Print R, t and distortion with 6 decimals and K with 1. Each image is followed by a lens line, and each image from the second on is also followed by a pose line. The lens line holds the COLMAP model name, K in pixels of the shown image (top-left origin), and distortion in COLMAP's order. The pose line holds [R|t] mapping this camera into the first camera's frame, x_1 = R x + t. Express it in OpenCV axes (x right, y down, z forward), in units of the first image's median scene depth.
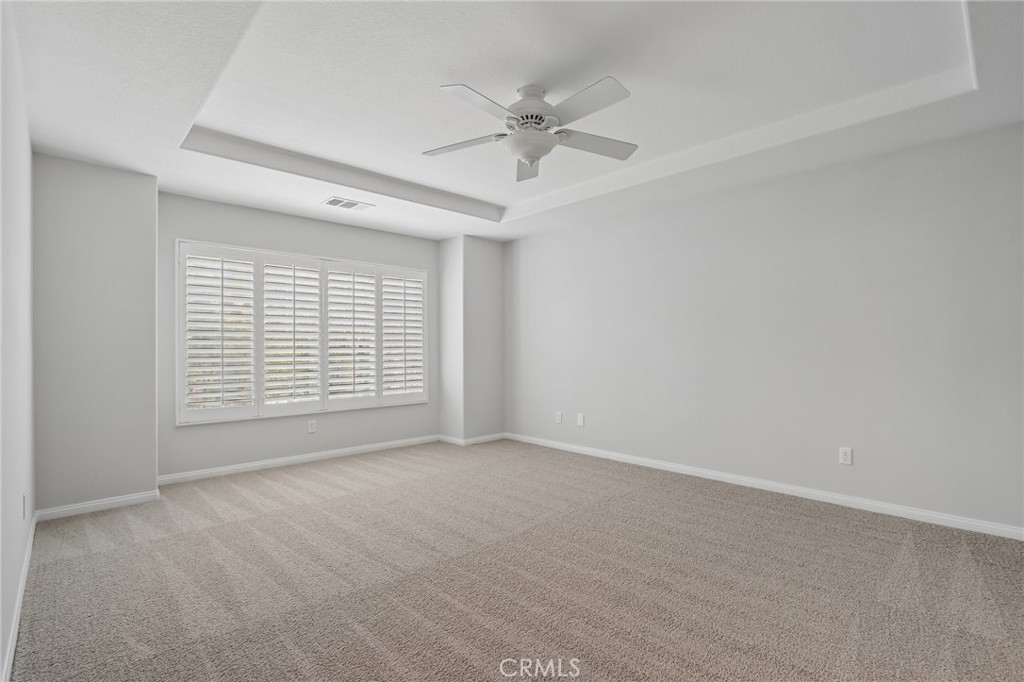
lens RADIAL K [[477.3, 0, 509.2], [0, 477.3, 348.4], [0, 0, 1]] dist [-0.027167, 0.007710]
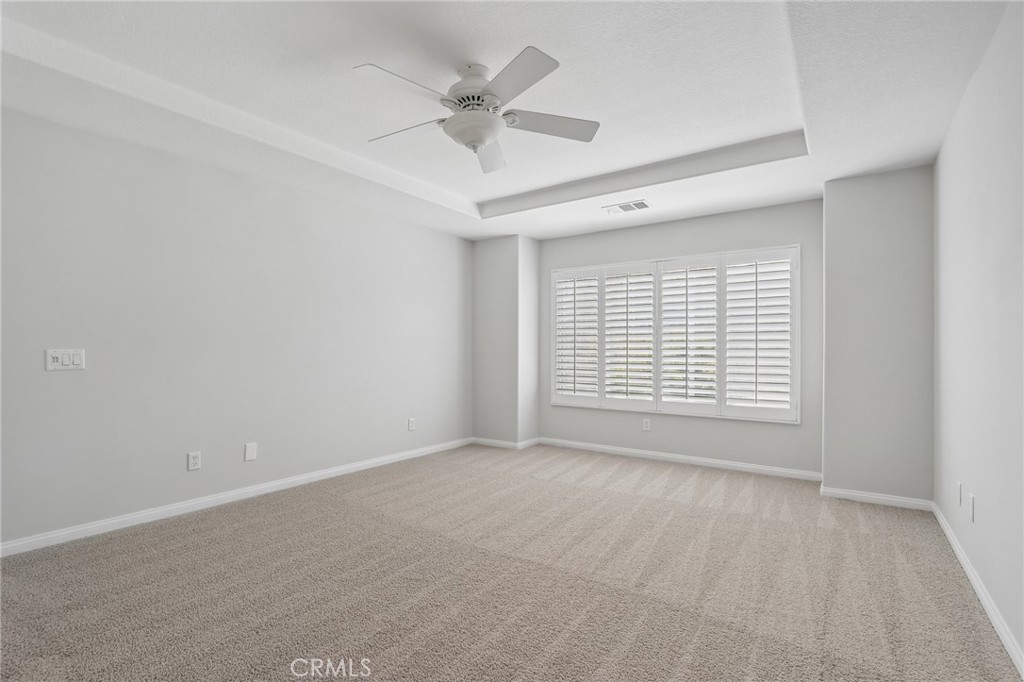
lens RADIAL K [[477.3, 0, 509.2], [0, 477.3, 348.4], [0, 0, 1]] dist [-0.027167, 0.007710]
pose [[0.186427, 0.003134, -0.982464, 0.586168], [-0.005213, 0.999984, 0.002201, -0.003428], [0.982455, 0.004711, 0.186440, 0.543004]]
